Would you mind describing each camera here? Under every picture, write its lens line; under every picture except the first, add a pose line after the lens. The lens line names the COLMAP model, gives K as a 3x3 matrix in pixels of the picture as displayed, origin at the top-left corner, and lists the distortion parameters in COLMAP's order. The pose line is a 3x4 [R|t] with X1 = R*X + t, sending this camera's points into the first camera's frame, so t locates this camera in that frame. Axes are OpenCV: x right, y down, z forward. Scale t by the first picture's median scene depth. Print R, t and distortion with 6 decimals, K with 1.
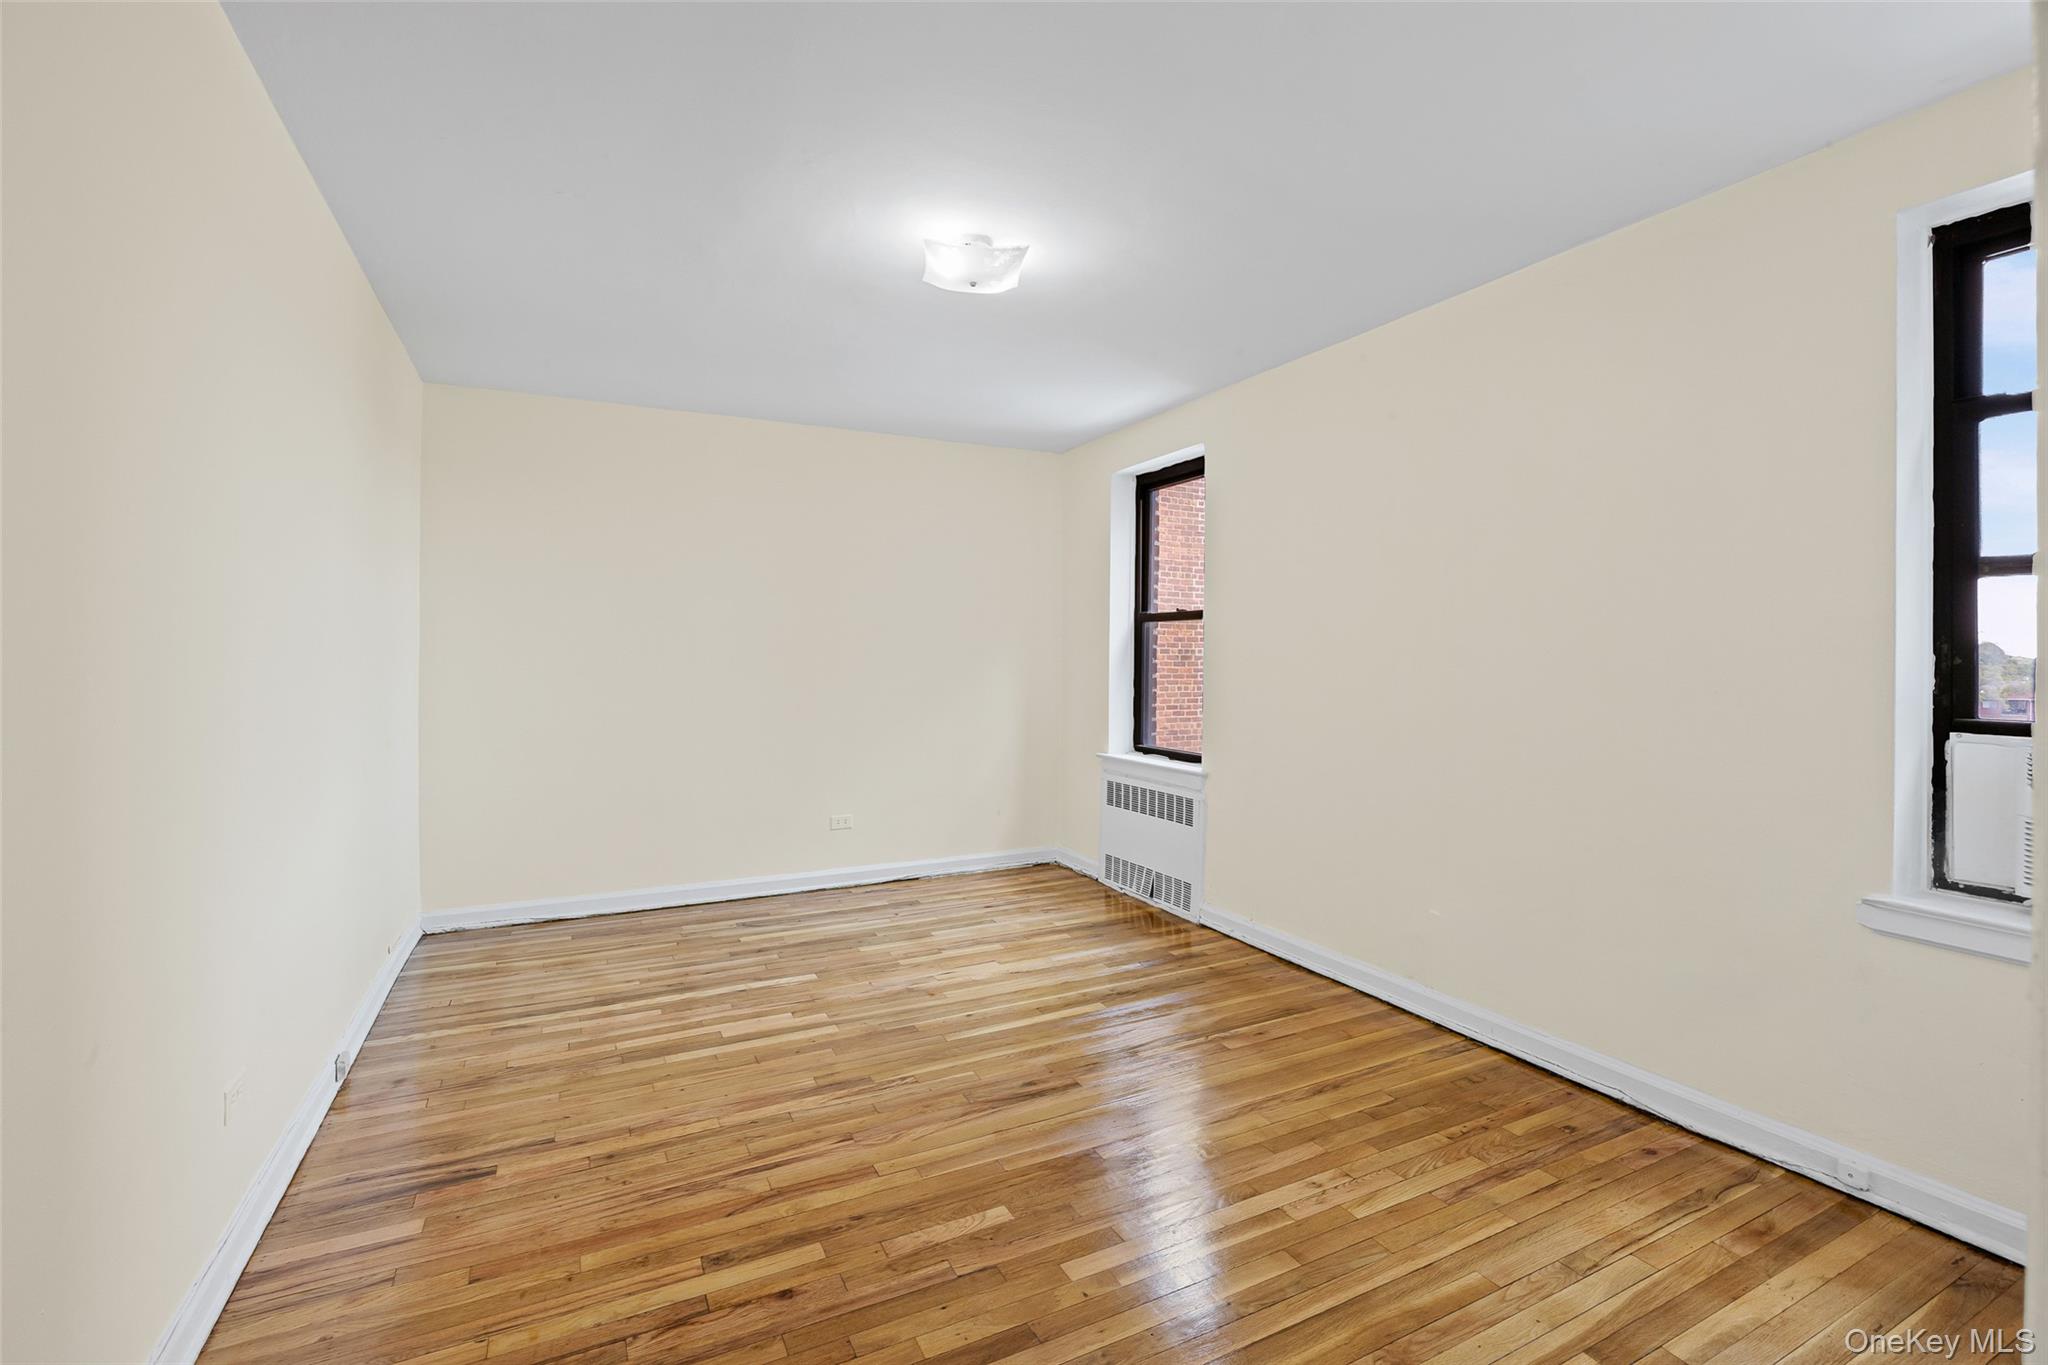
lens RADIAL K [[905.0, 0, 1020.2], [0, 905.0, 668.8], [0, 0, 1]] dist [-0.008209, 0.000556]
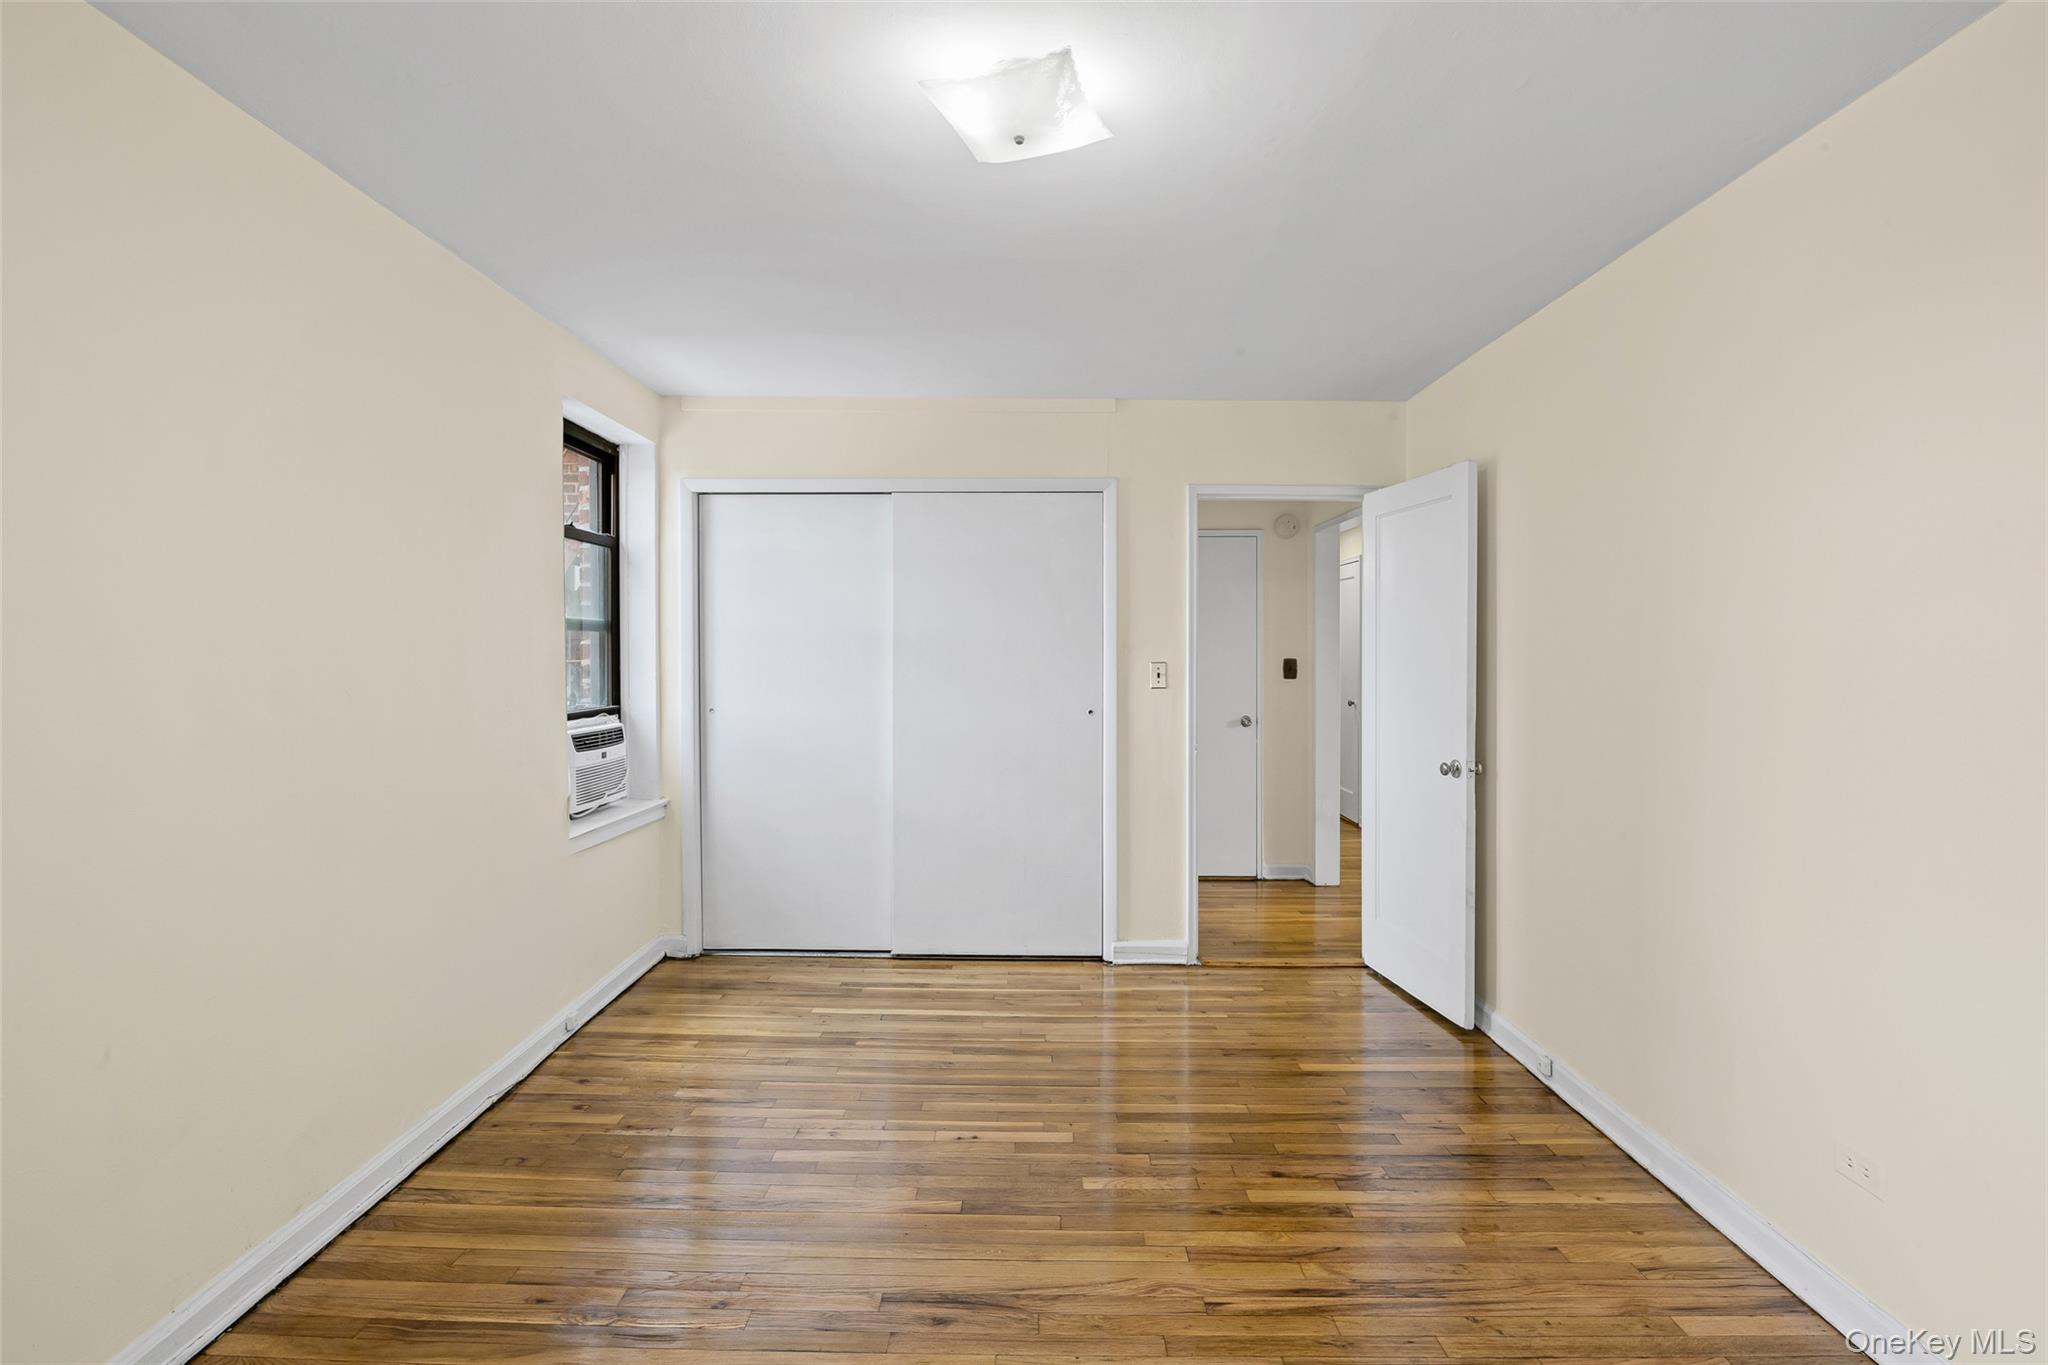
lens RADIAL K [[959.2, 0, 1025.9], [0, 959.2, 675.1], [0, 0, 1]] dist [-0.011363, 0.000125]
pose [[-0.893410, -0.015607, 0.448972, -0.359032], [0.001280, 0.999304, 0.037284, -0.061330], [-0.449241, 0.033884, -0.892768, 1.564416]]
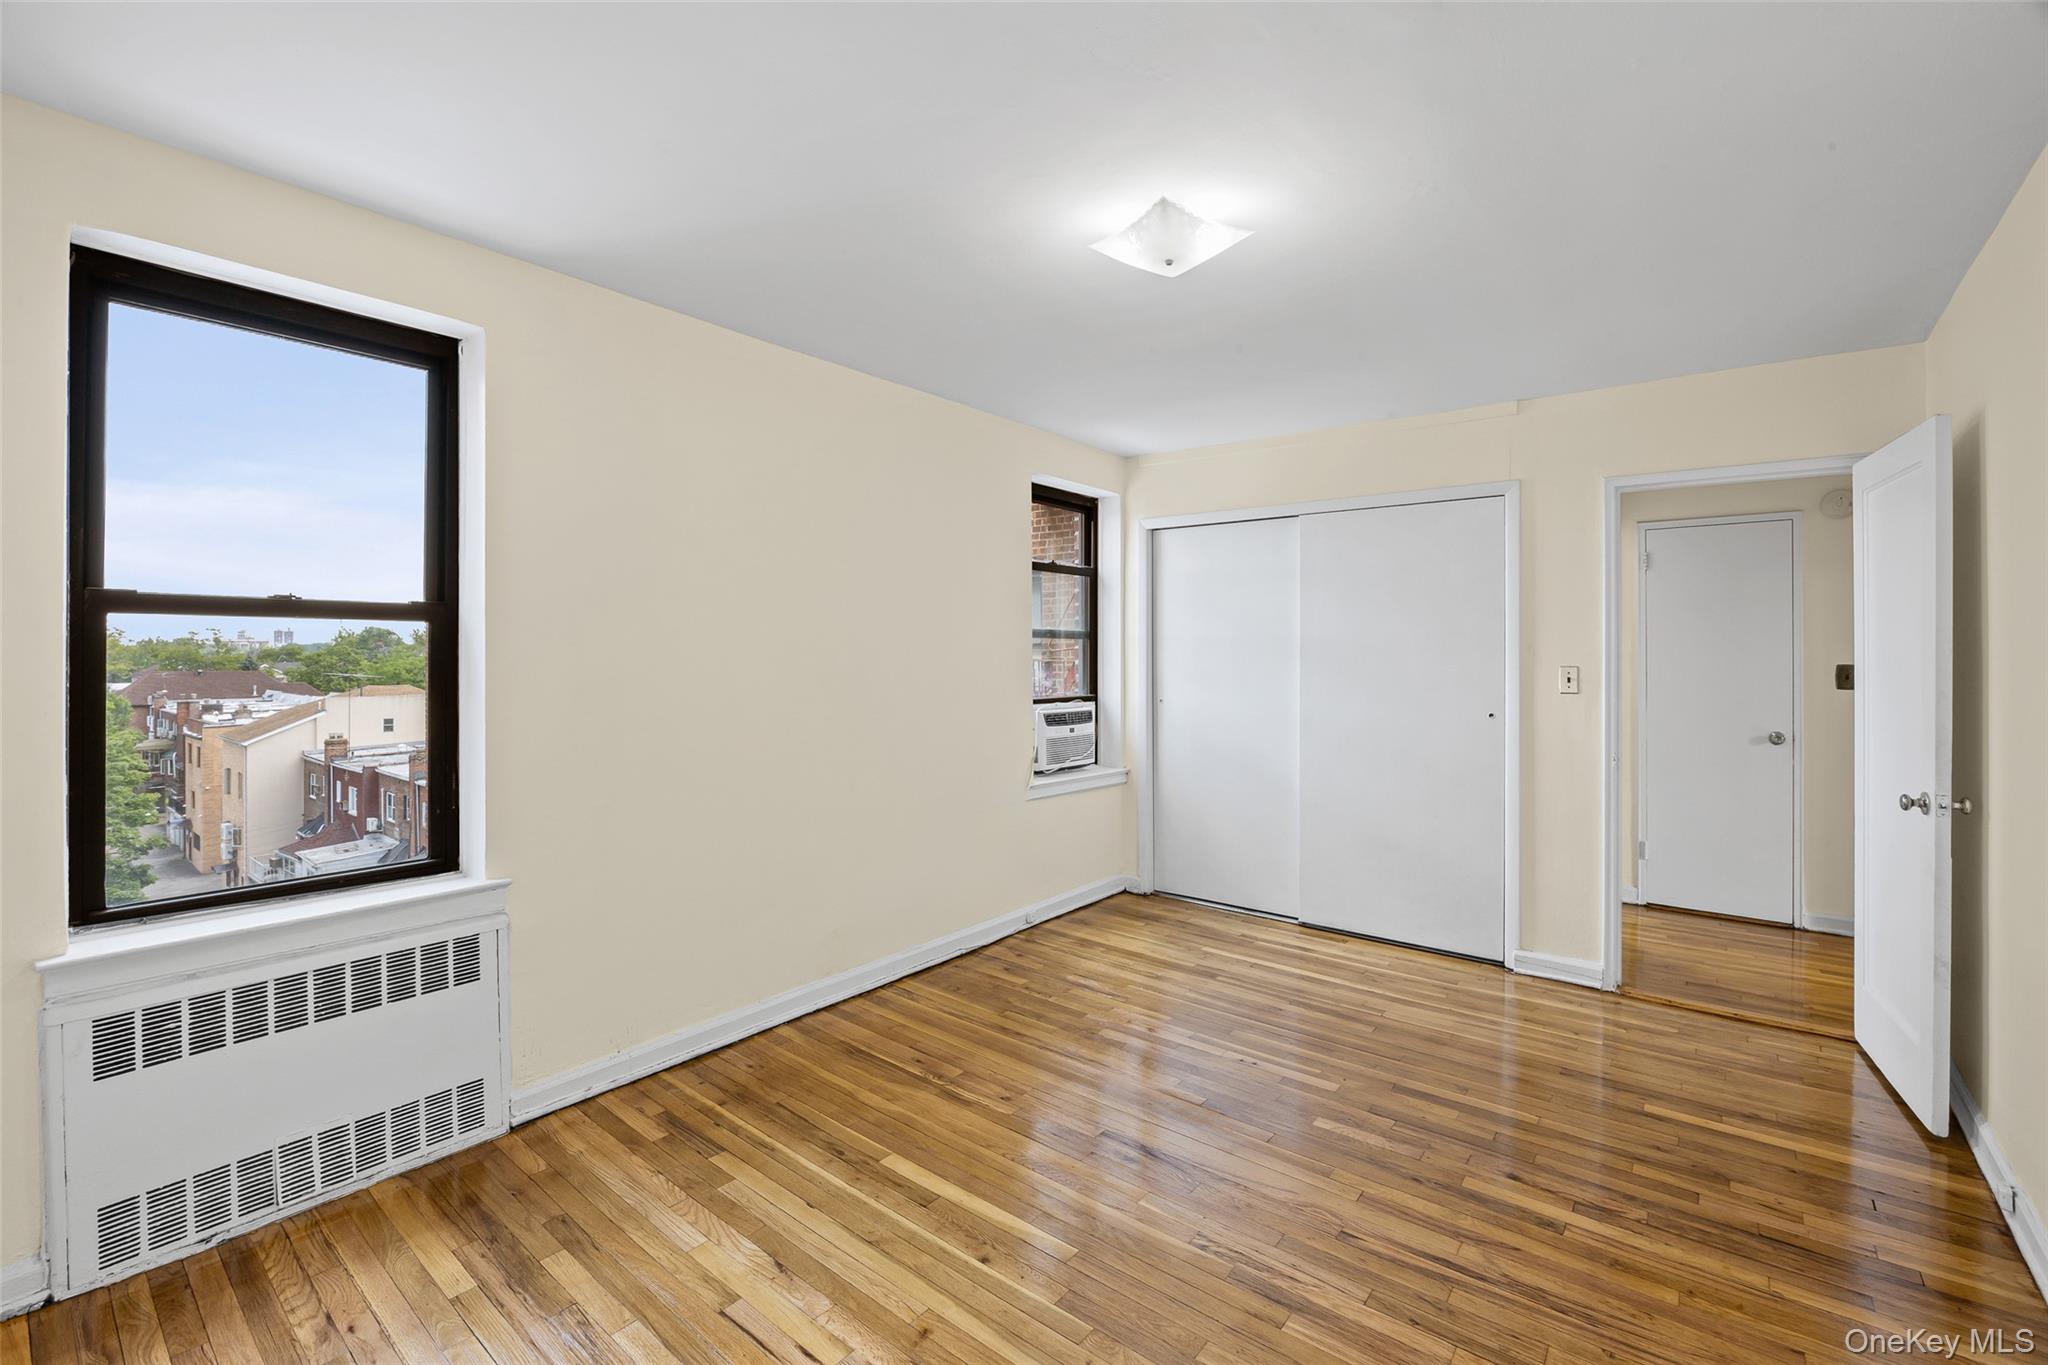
lens RADIAL K [[885.9, 0, 1021.2], [0, 885.9, 668.8], [0, 0, 1]] dist [-0.020126, 0.002831]
pose [[-0.421014, -0.020265, 0.906828, -0.723895], [0.006207, 0.999663, 0.025222, -0.059774], [-0.907033, 0.016247, -0.420746, 1.427914]]
